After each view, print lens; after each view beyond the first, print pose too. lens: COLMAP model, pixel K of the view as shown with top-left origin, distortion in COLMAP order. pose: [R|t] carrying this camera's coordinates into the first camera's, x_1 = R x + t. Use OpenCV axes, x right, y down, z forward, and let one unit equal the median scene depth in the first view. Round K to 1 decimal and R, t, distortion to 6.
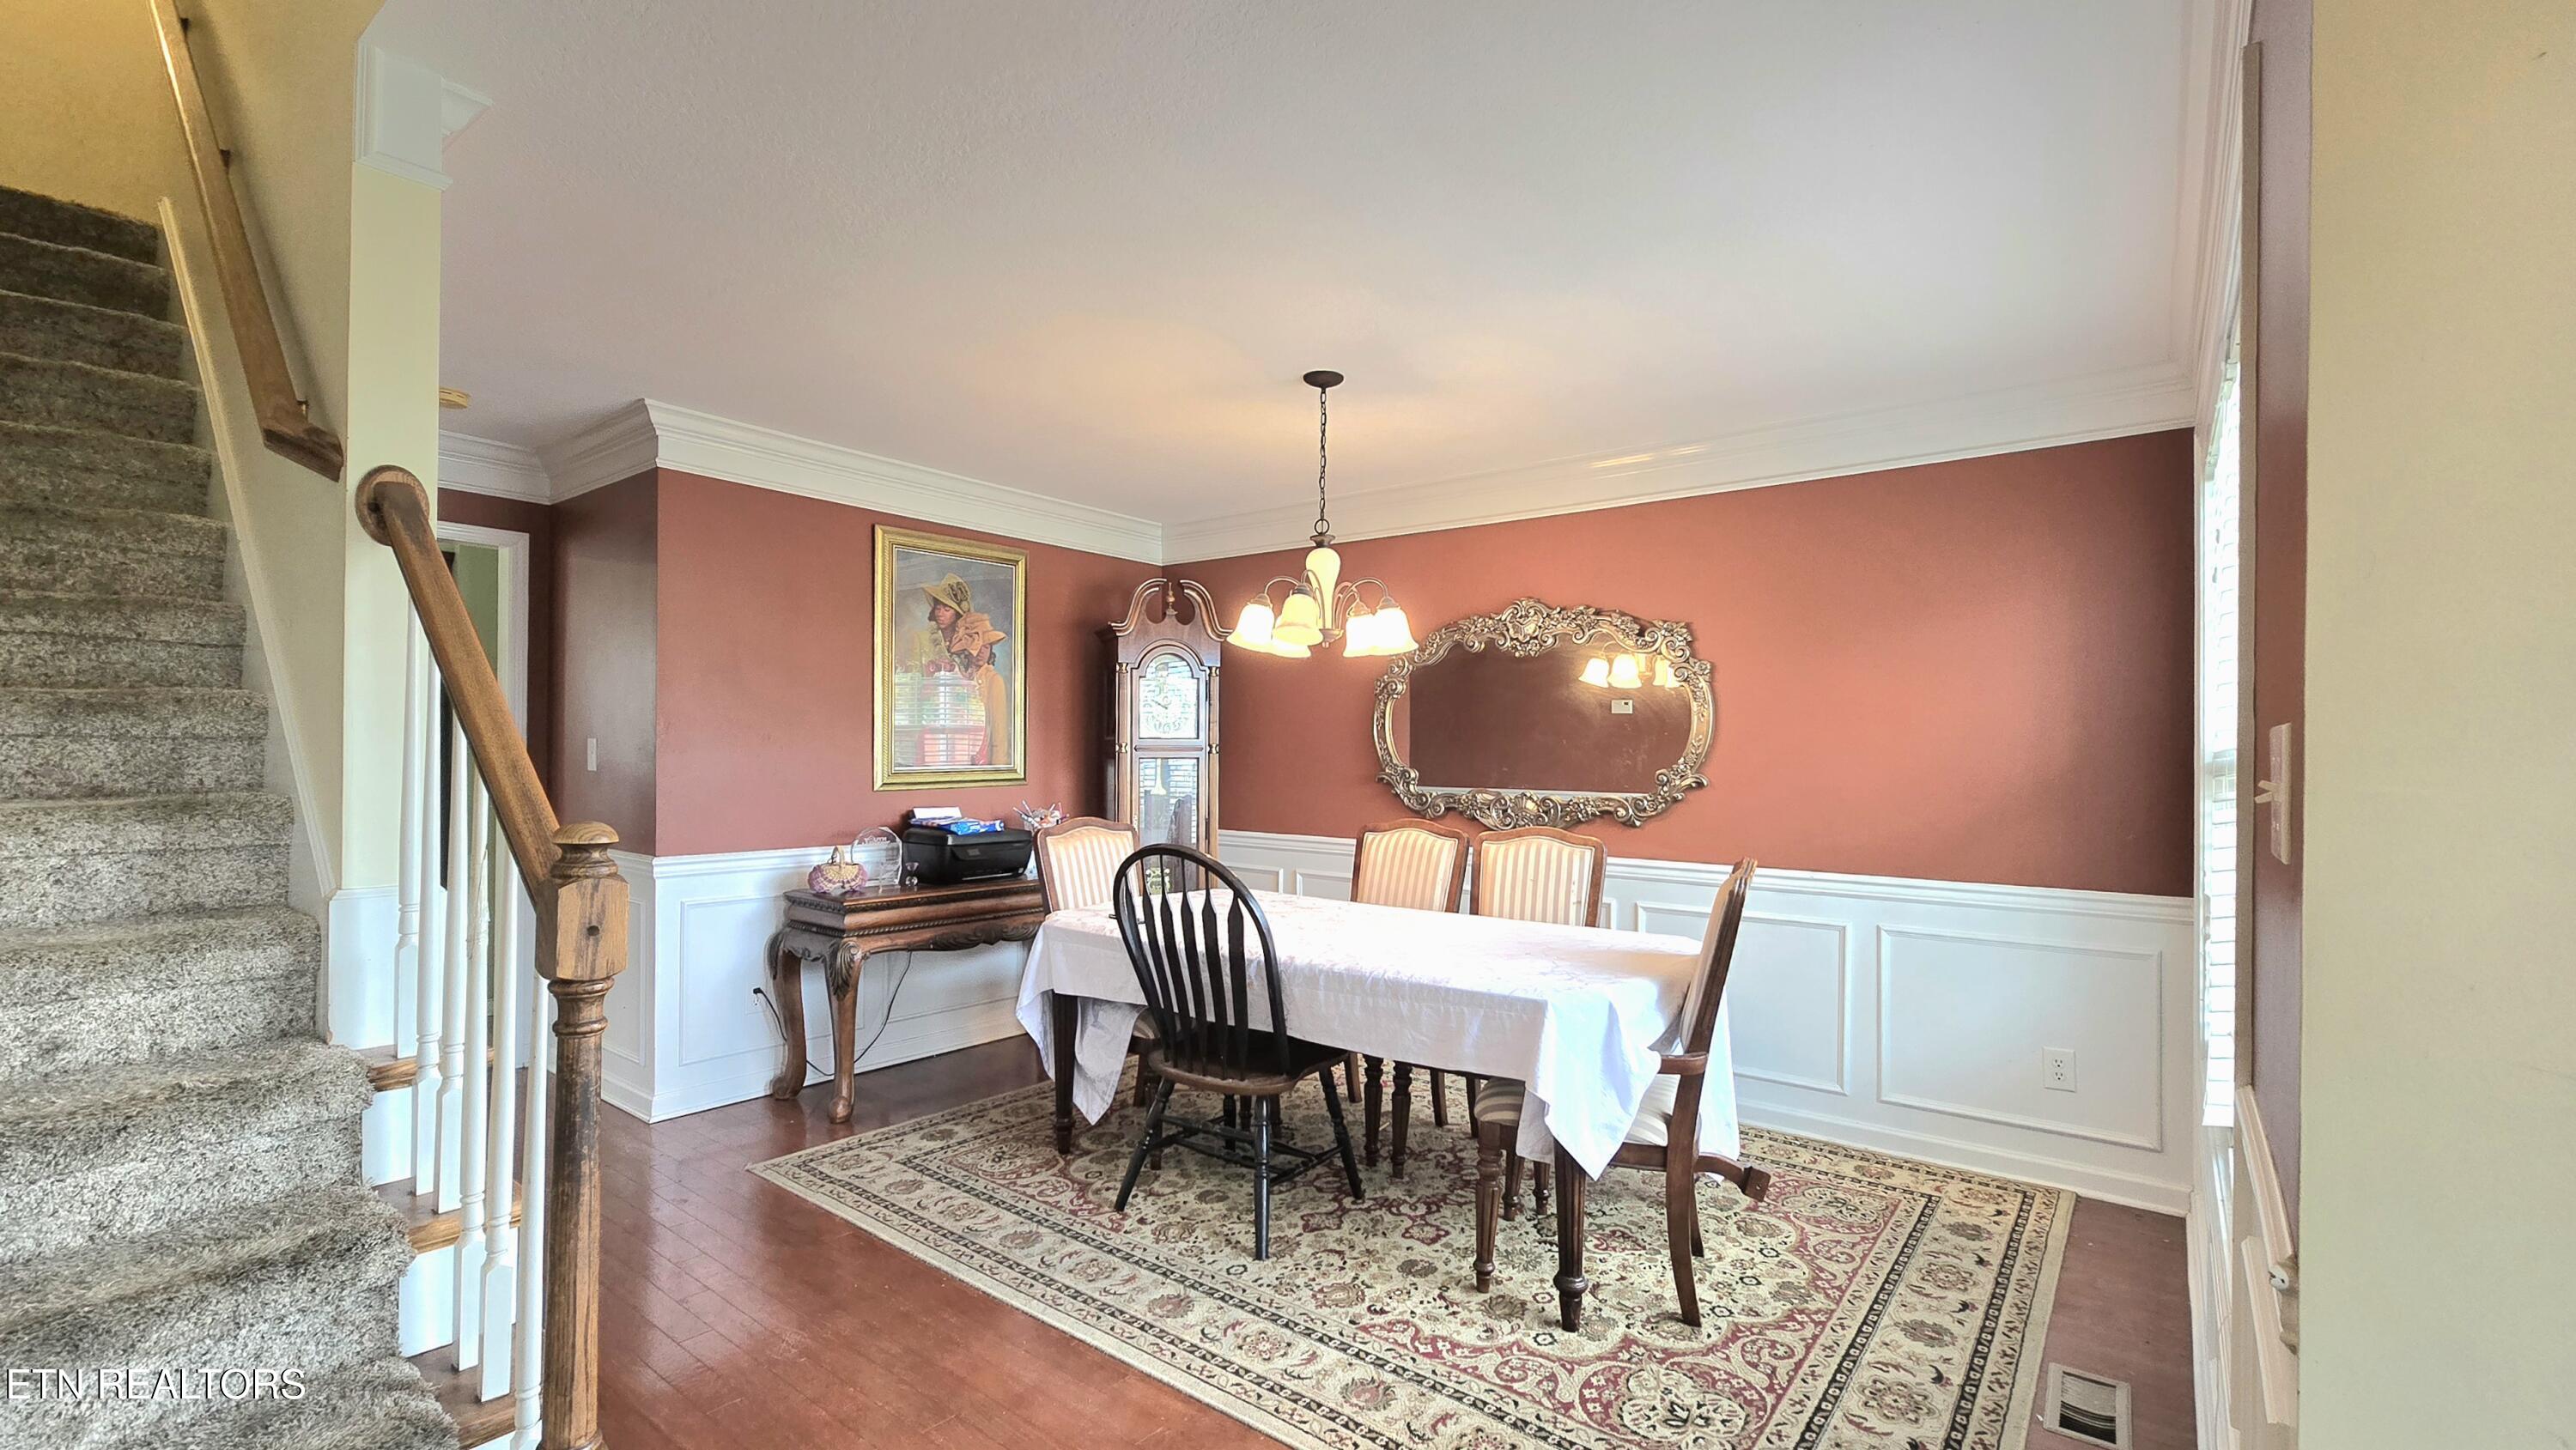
lens RADIAL K [[1045.9, 0, 1283.2], [0, 1045.9, 751.8], [0, 0, 1]] dist [-0.003398, -0.000299]
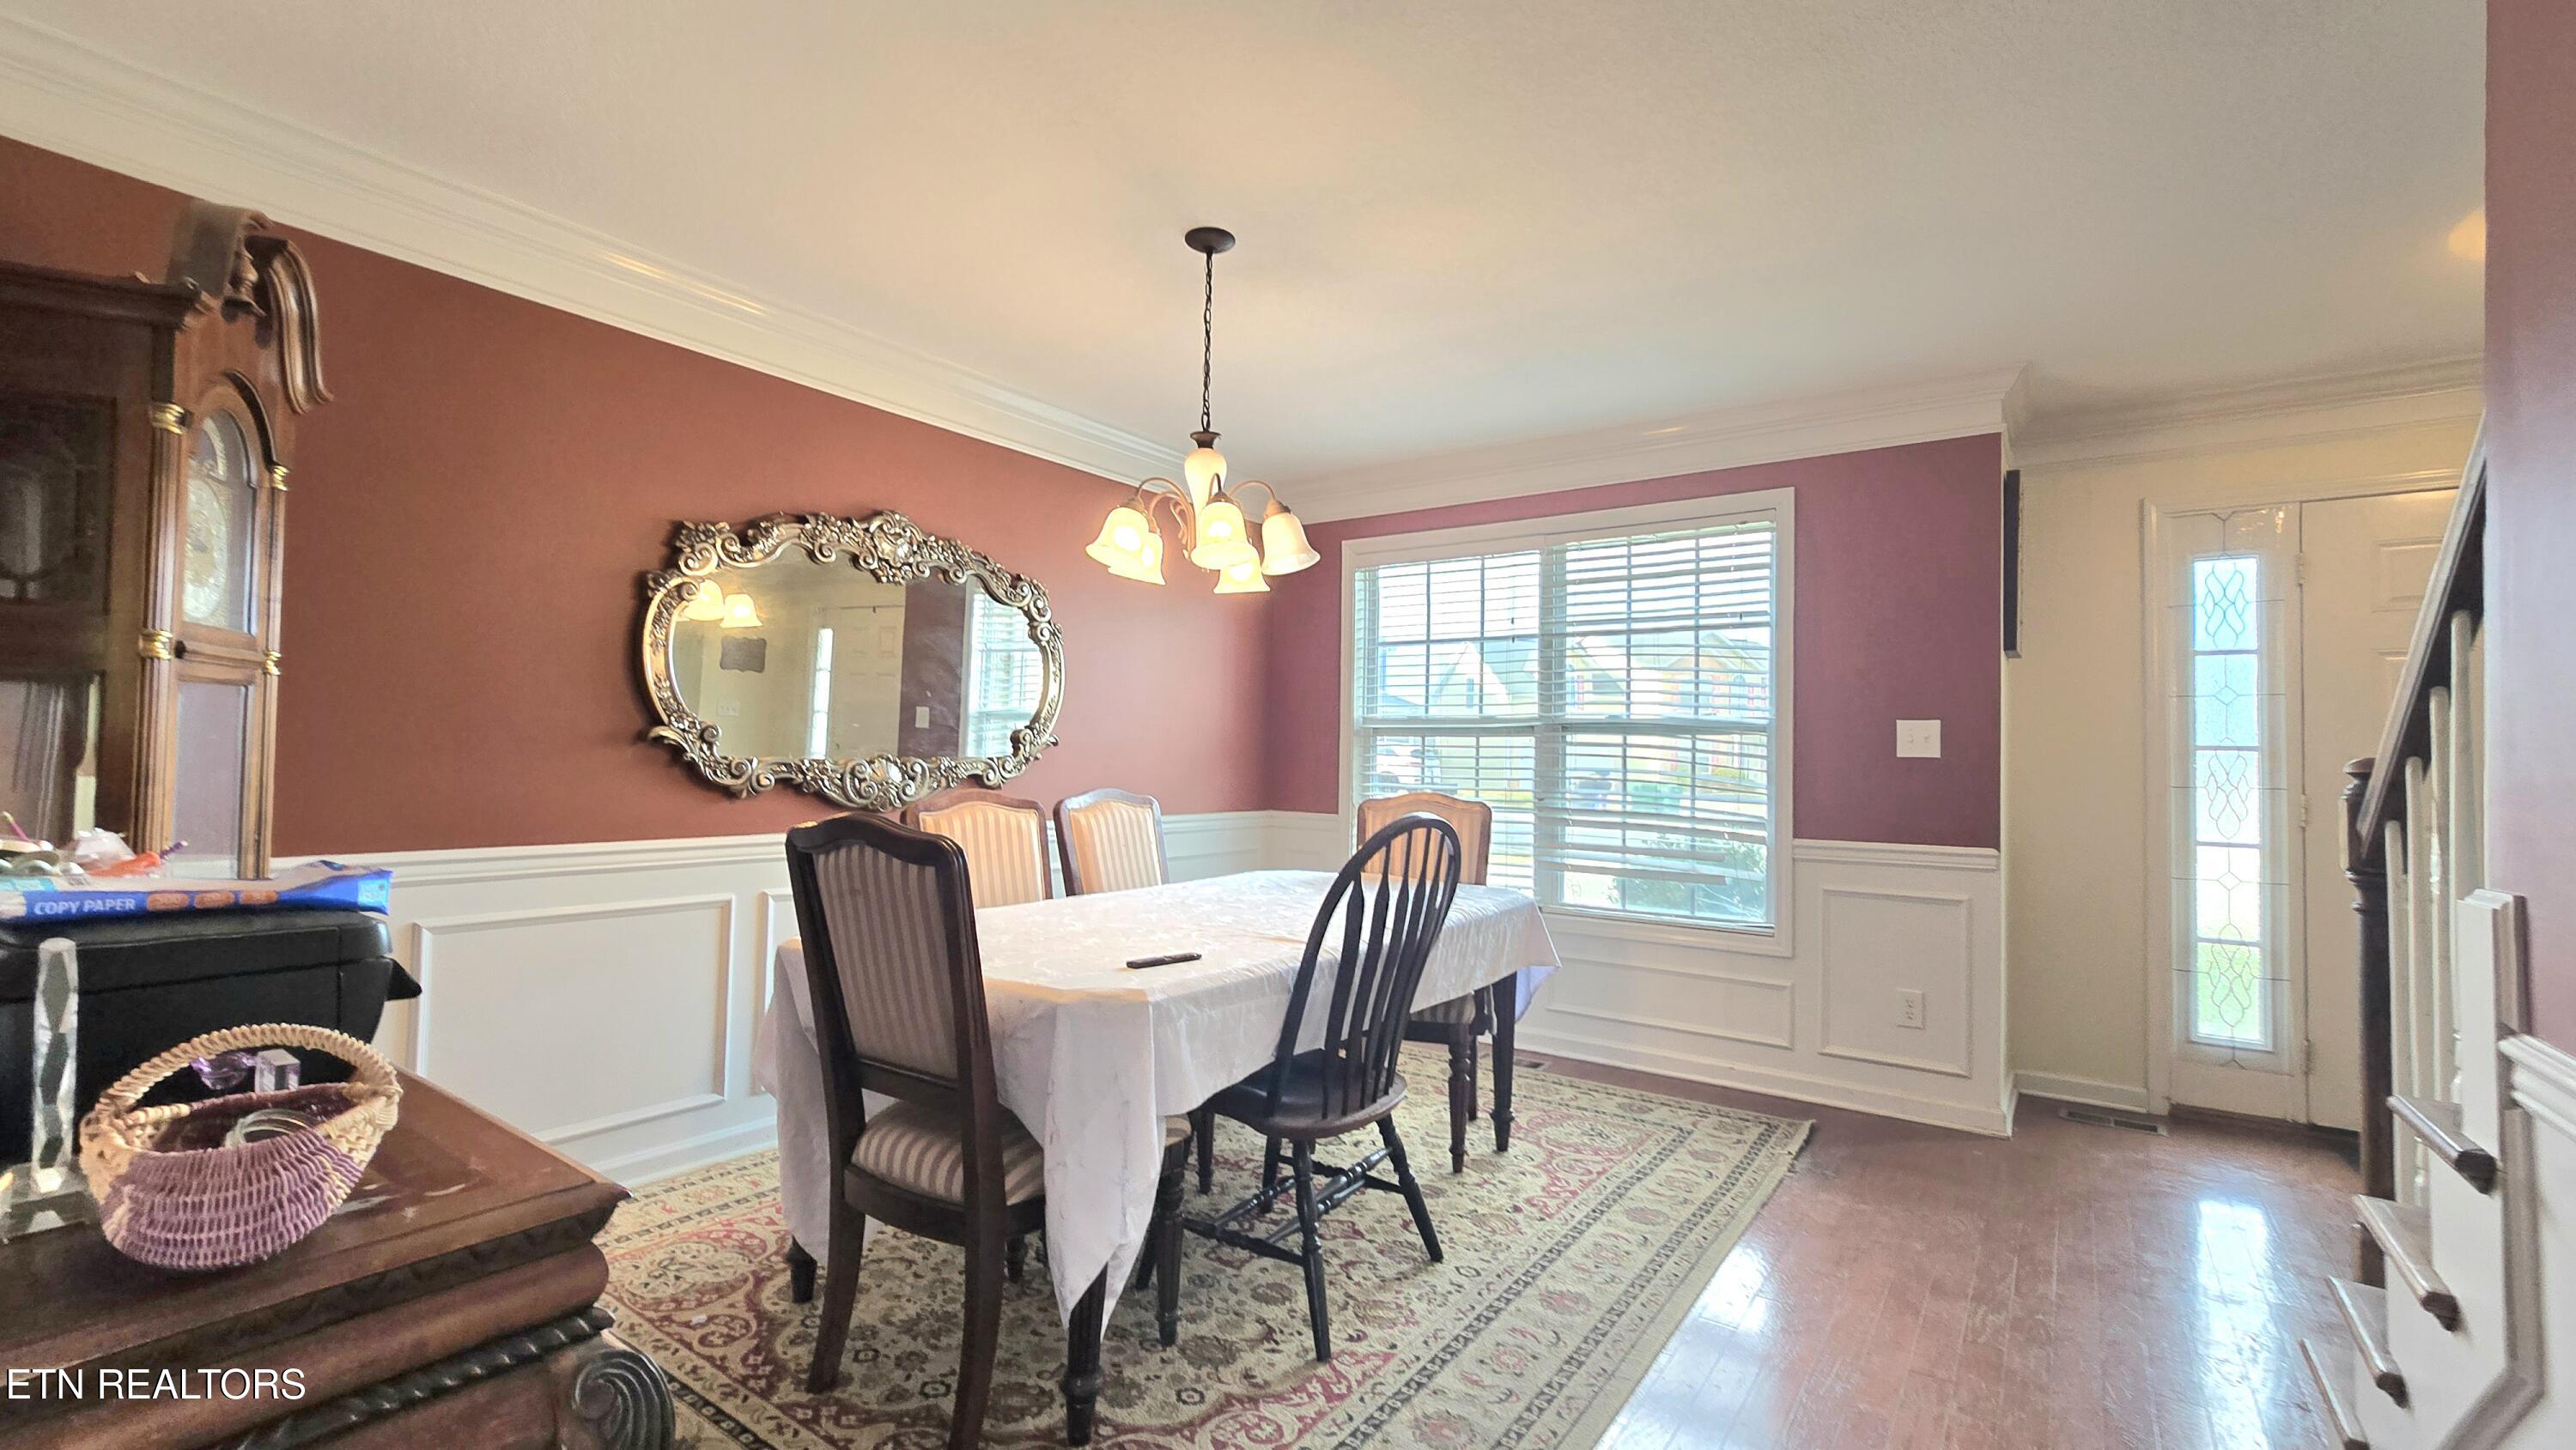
lens RADIAL K [[1073.9, 0, 1288.0], [0, 1073.9, 725.0], [0, 0, 1]] dist [-0.000431, -0.000068]
pose [[-0.023226, 0.020107, 0.999528, -0.843598], [-0.020209, 0.999584, -0.020578, 0.037506], [-0.999526, -0.020678, -0.022810, 1.018761]]
